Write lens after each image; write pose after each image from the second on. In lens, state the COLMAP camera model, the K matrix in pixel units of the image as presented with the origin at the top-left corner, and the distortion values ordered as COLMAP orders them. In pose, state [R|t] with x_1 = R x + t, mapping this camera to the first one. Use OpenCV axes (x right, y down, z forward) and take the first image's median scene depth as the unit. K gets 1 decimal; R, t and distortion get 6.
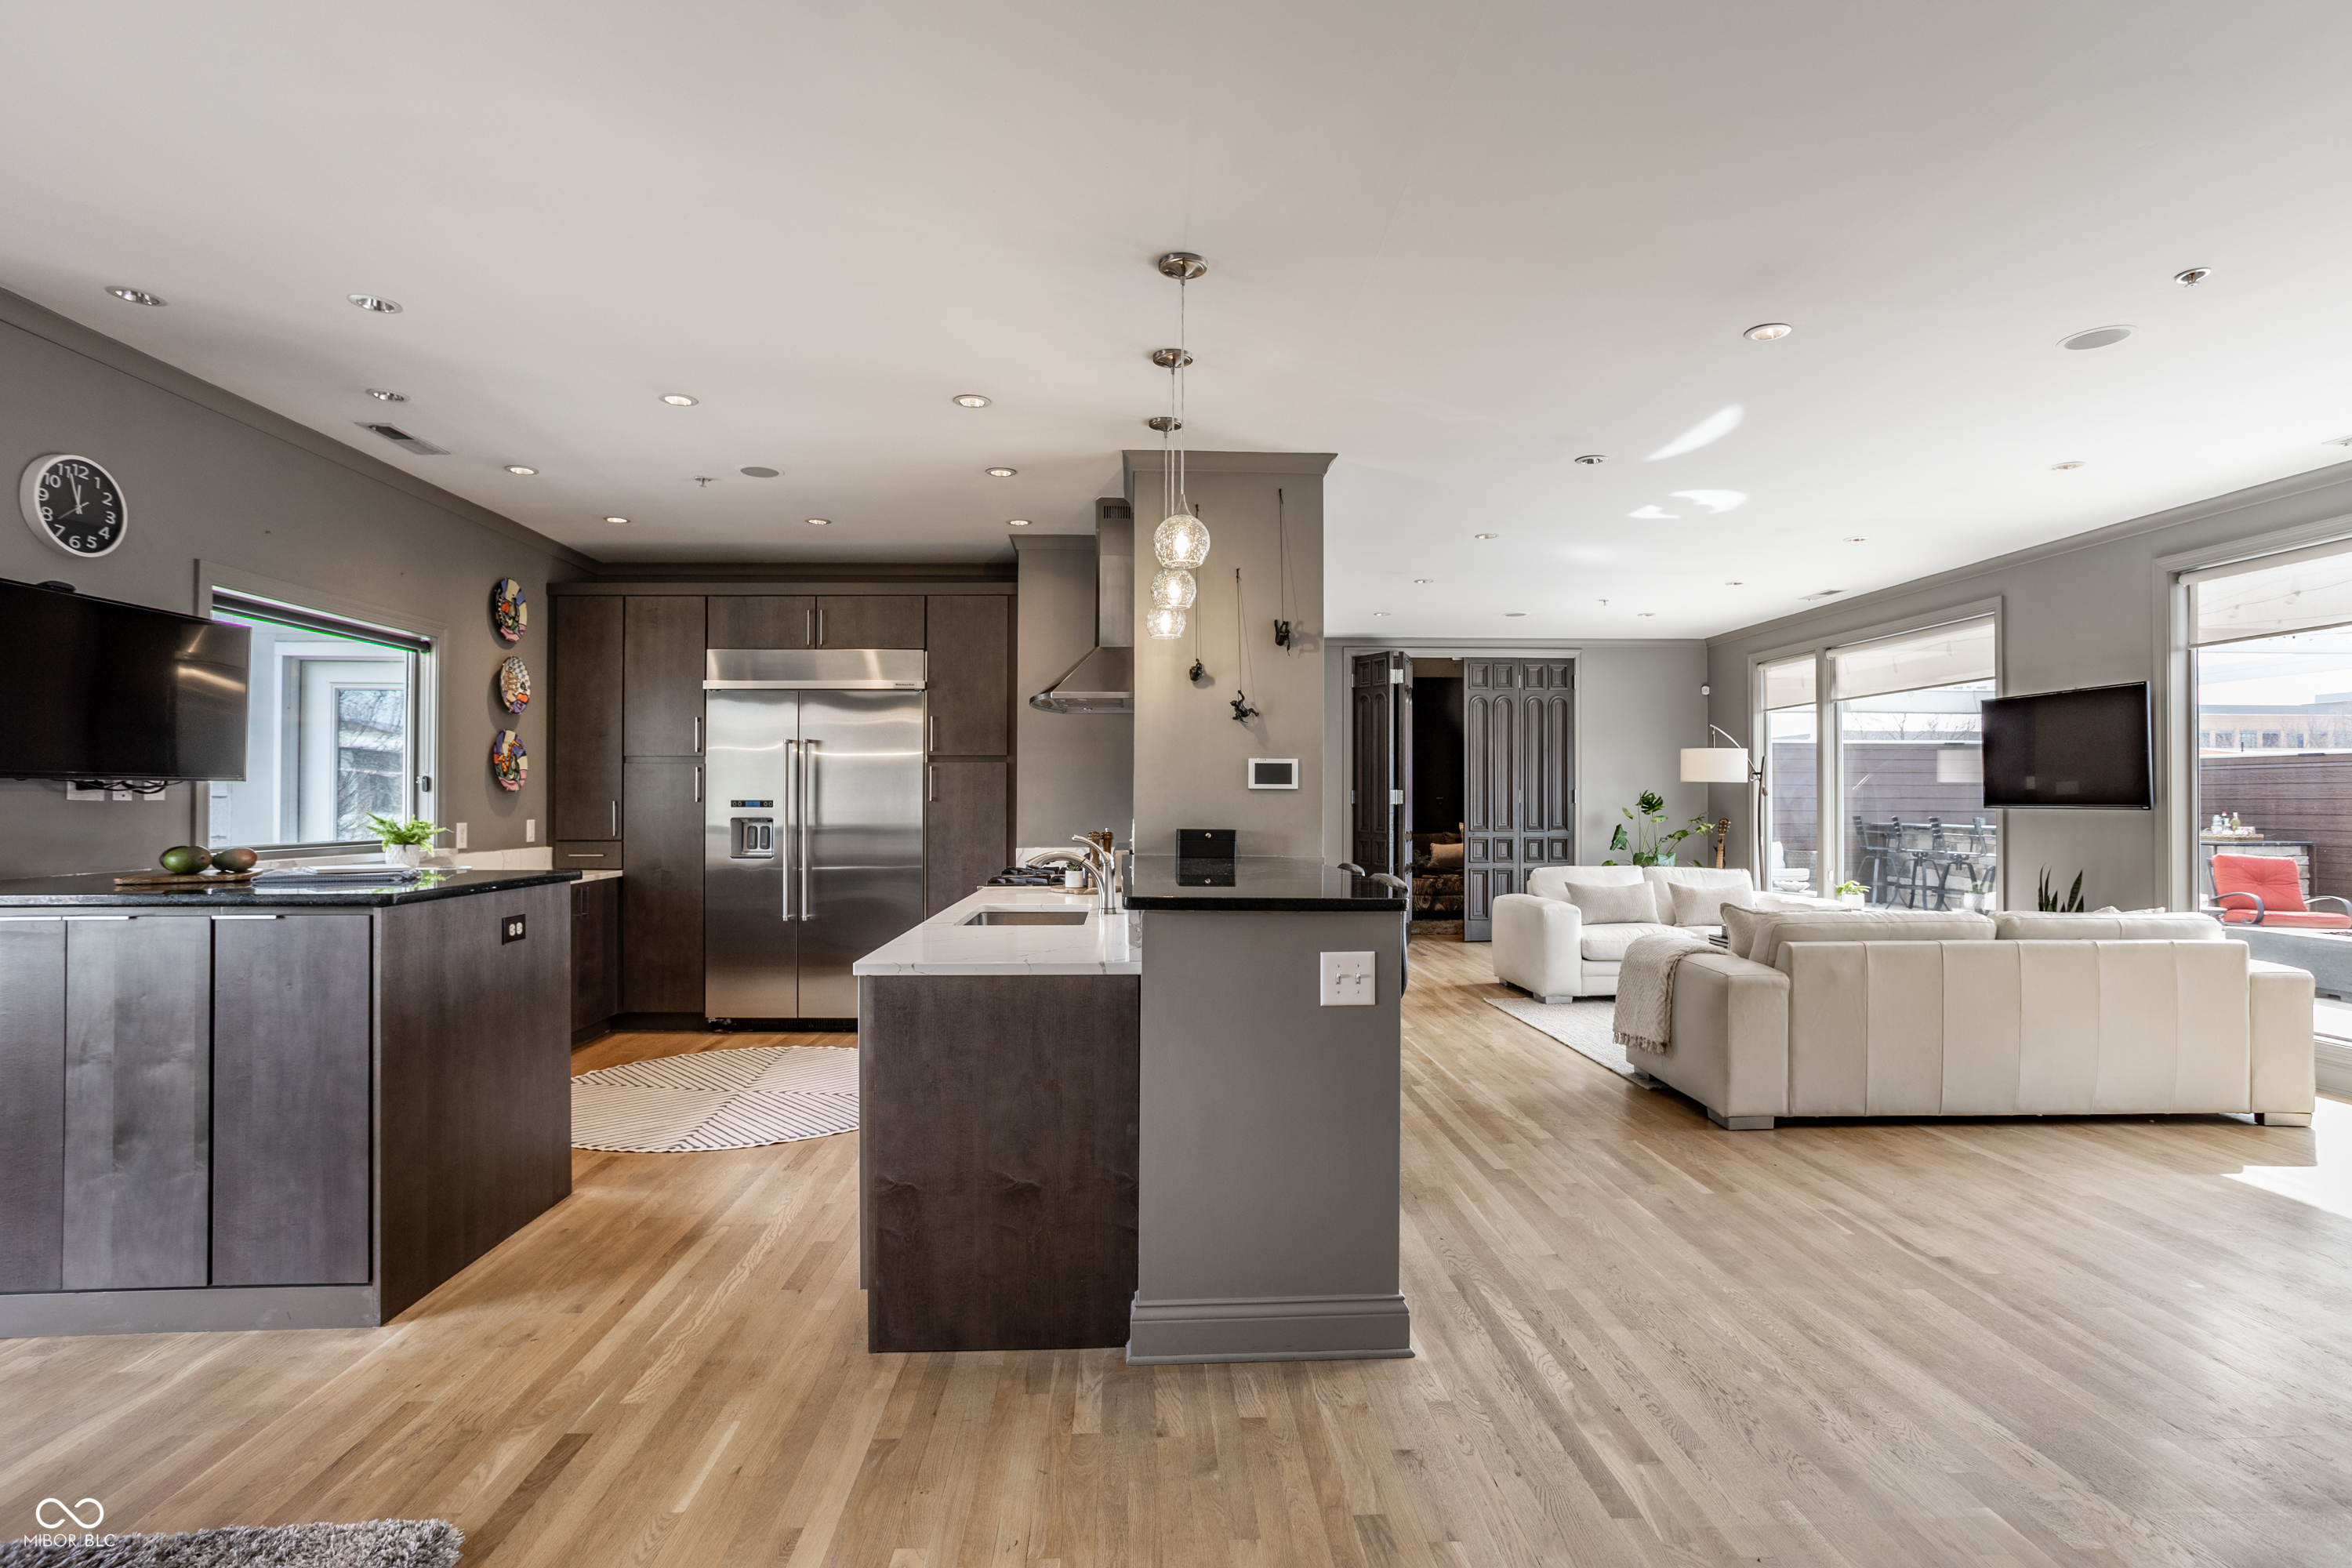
lens RADIAL K [[1155.4, 0, 1173.6], [0, 1155.4, 790.3], [0, 0, 1]] dist [-0.052211, 0.034773]
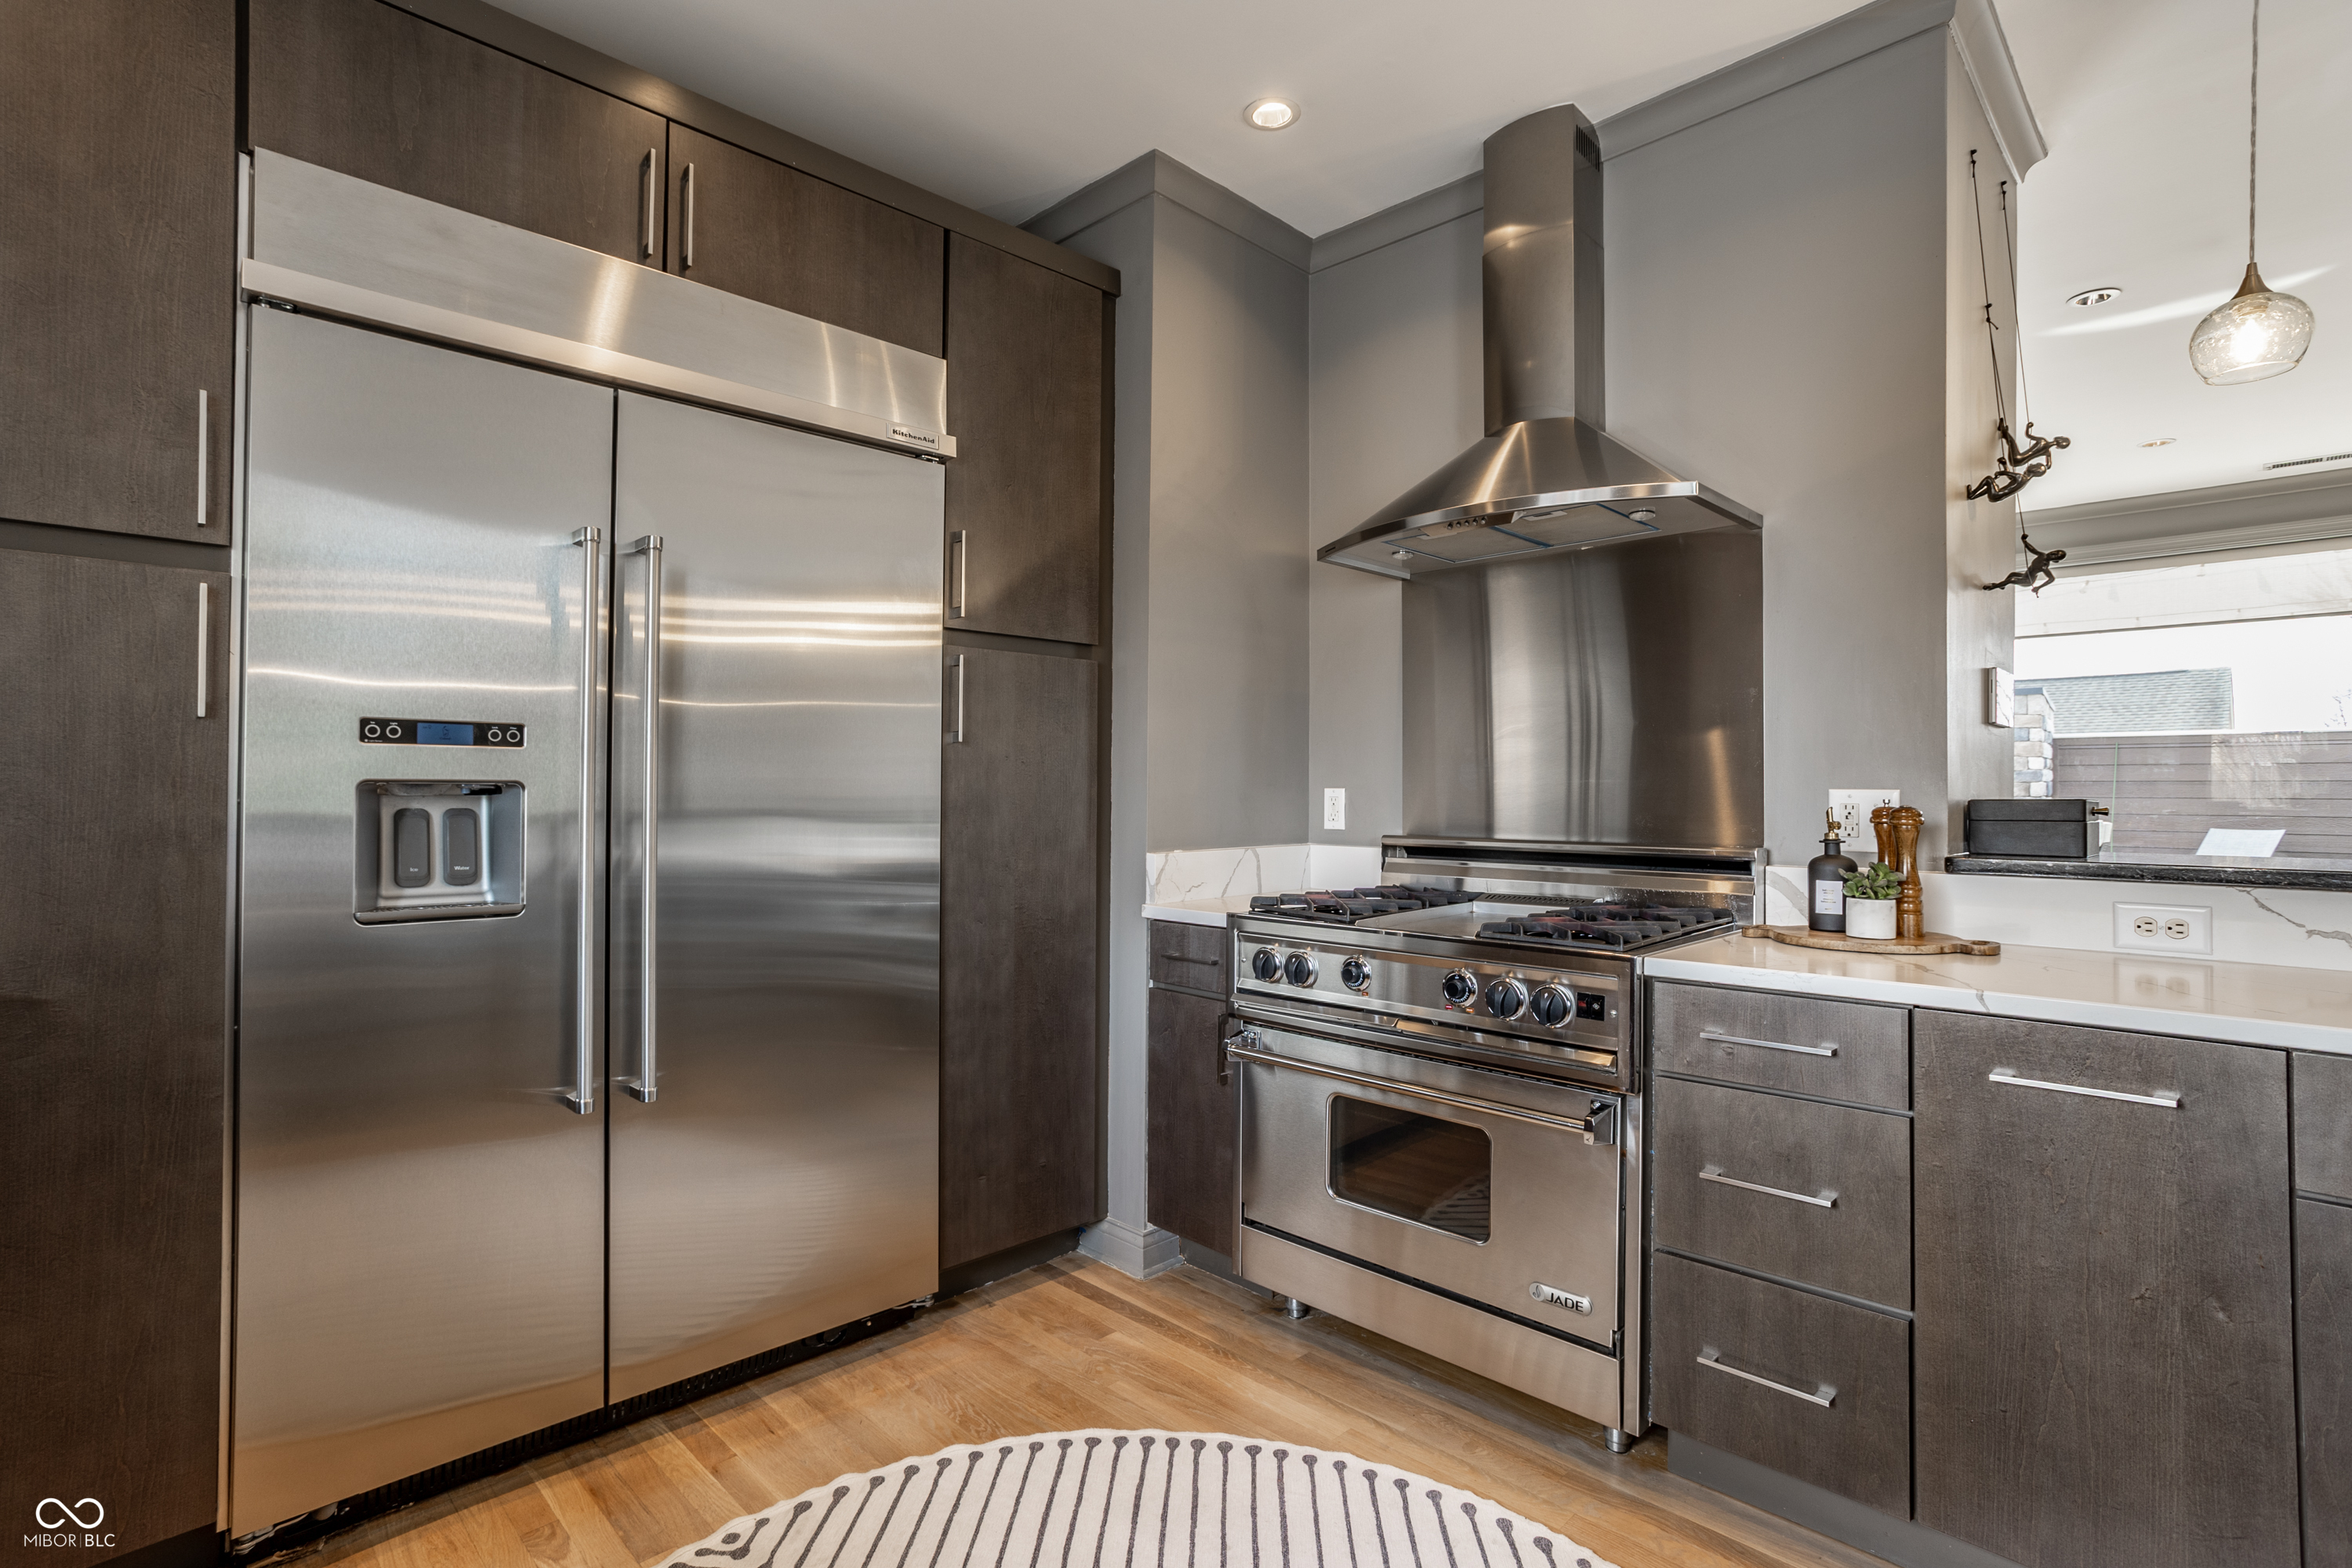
lens RADIAL K [[1142.6, 0, 1167.0], [0, 1142.6, 783.5], [0, 0, 1]] dist [-0.049834, 0.032693]
pose [[0.735719, 0.006987, 0.677251, -0.429444], [-0.011025, 0.999938, 0.001660, 0.022388], [-0.677198, -0.008688, 0.735750, 0.671628]]
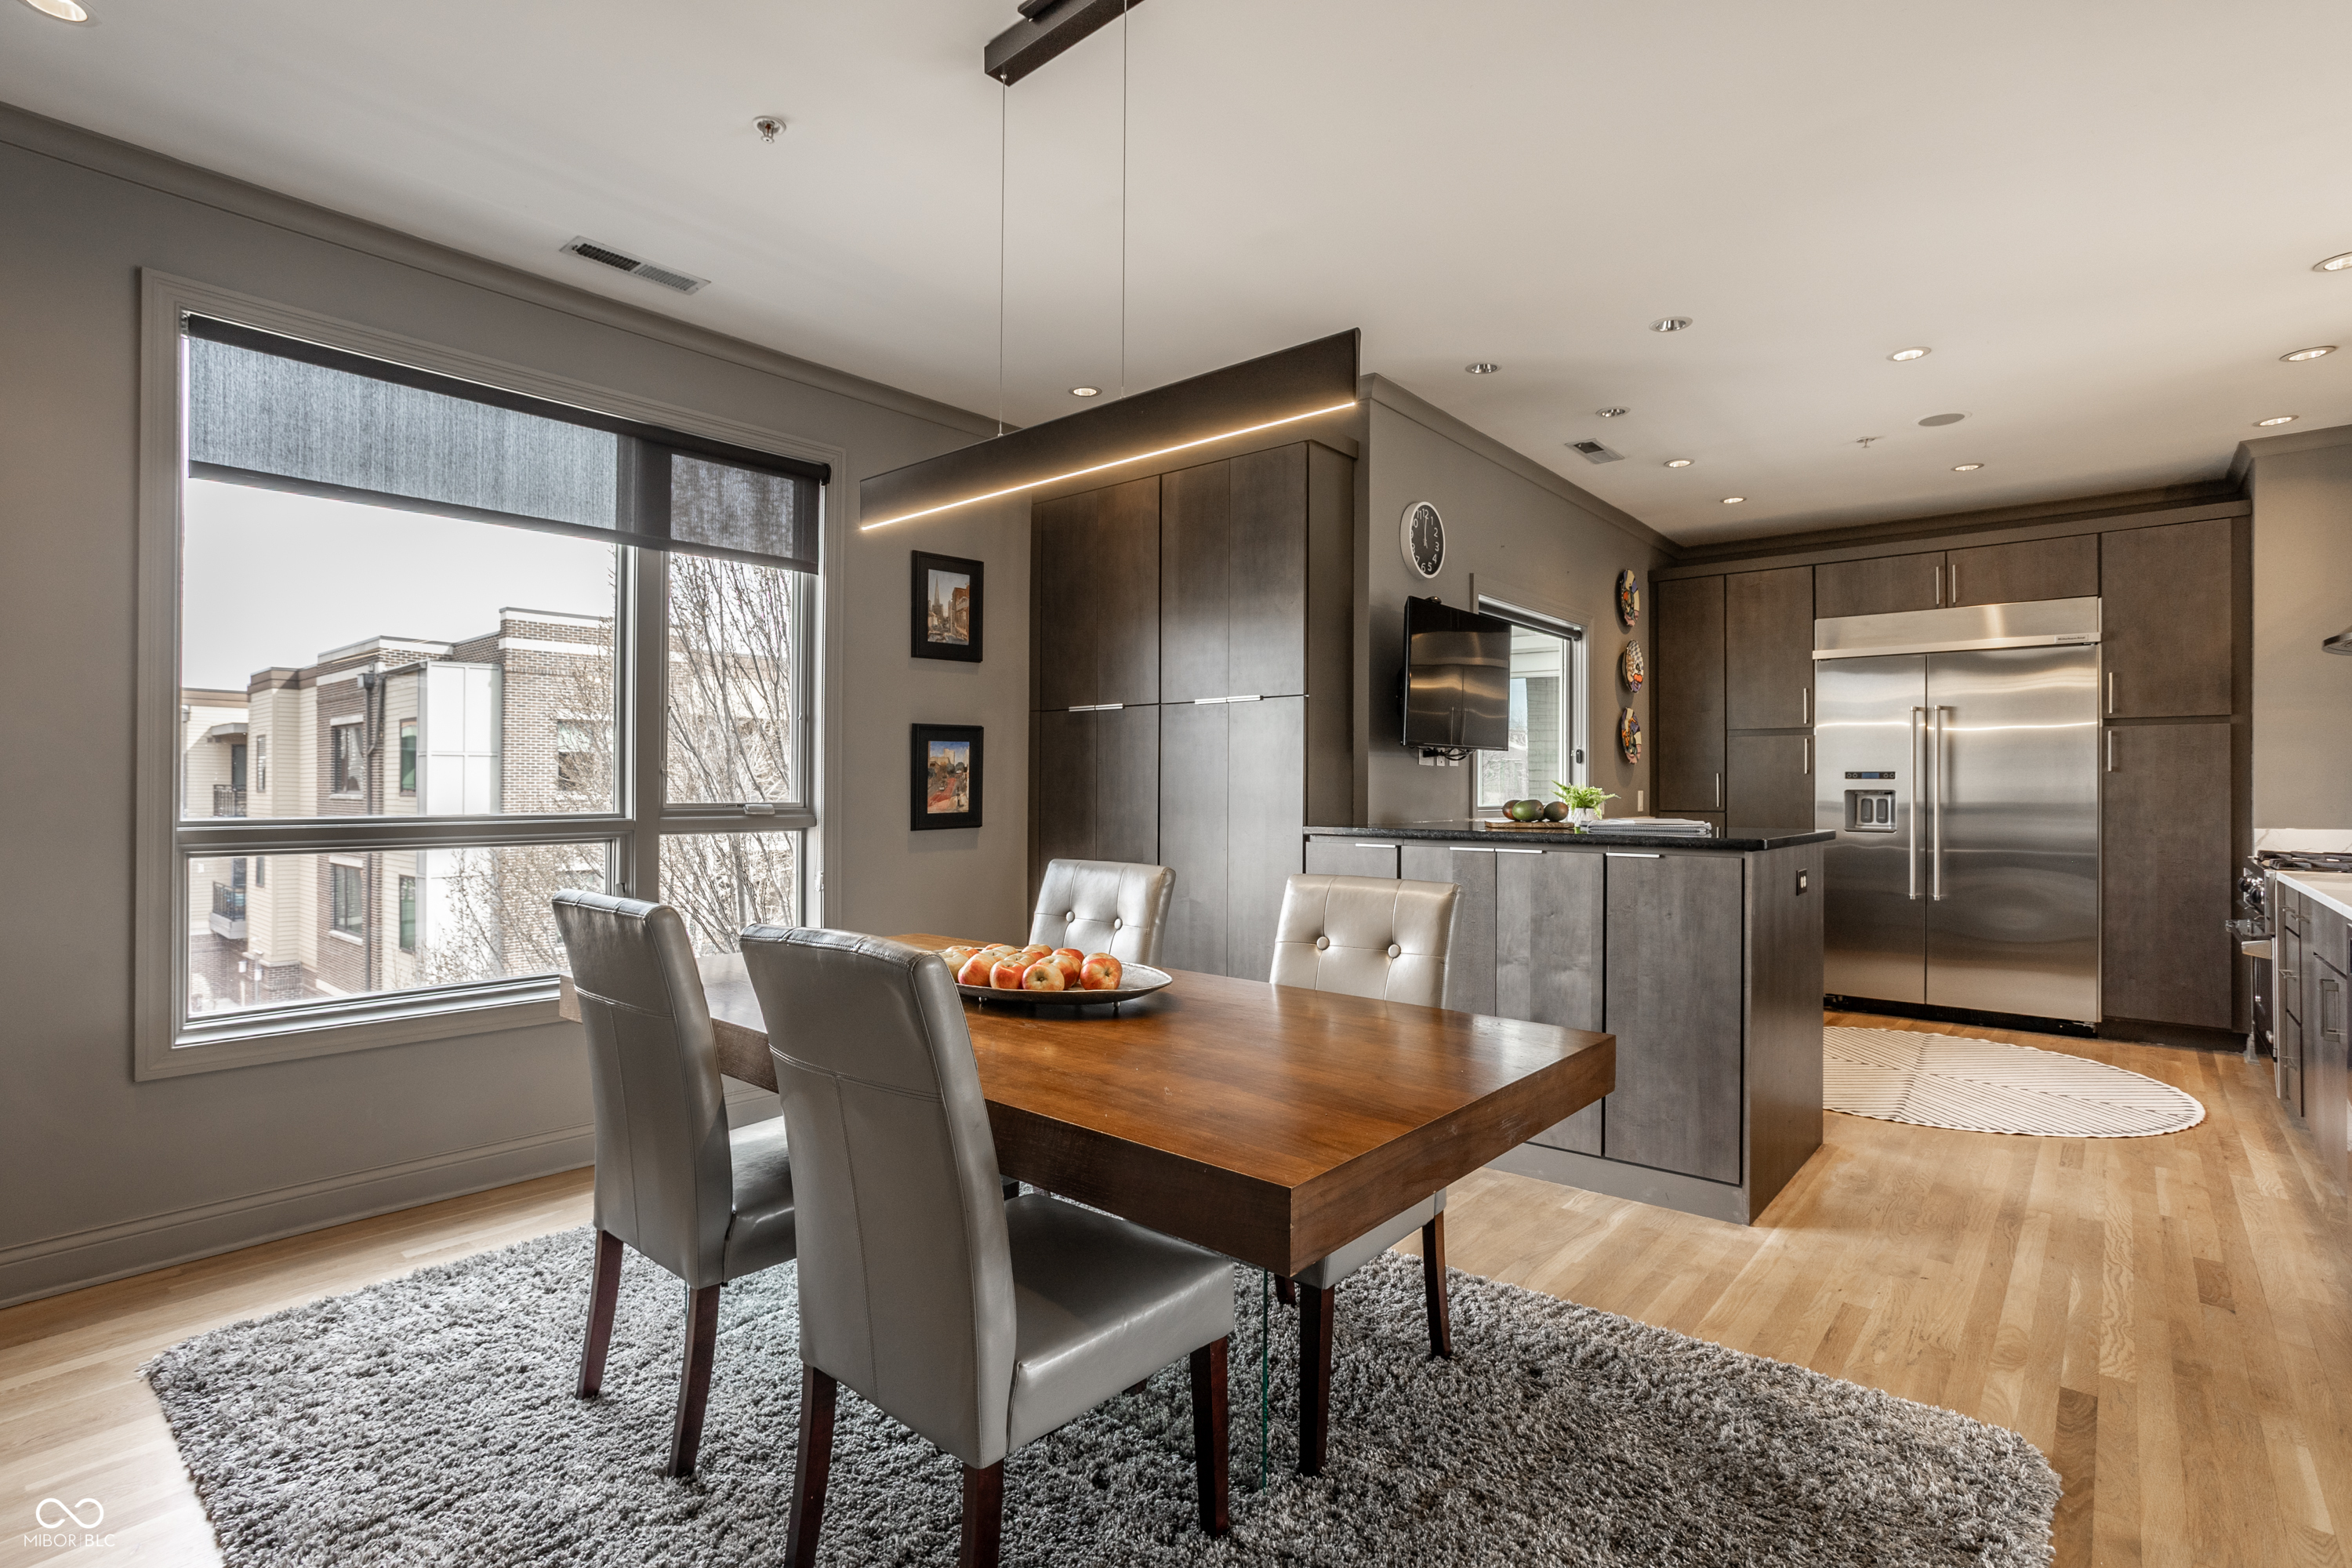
lens RADIAL K [[1140.6, 0, 1168.0], [0, 1140.6, 777.0], [0, 0, 1]] dist [-0.044396, 0.031852]
pose [[0.735995, -0.003934, -0.676976, -0.163036], [0.002925, 0.999992, -0.002631, 0.013878], [0.676981, -0.000044, 0.736000, -0.090743]]
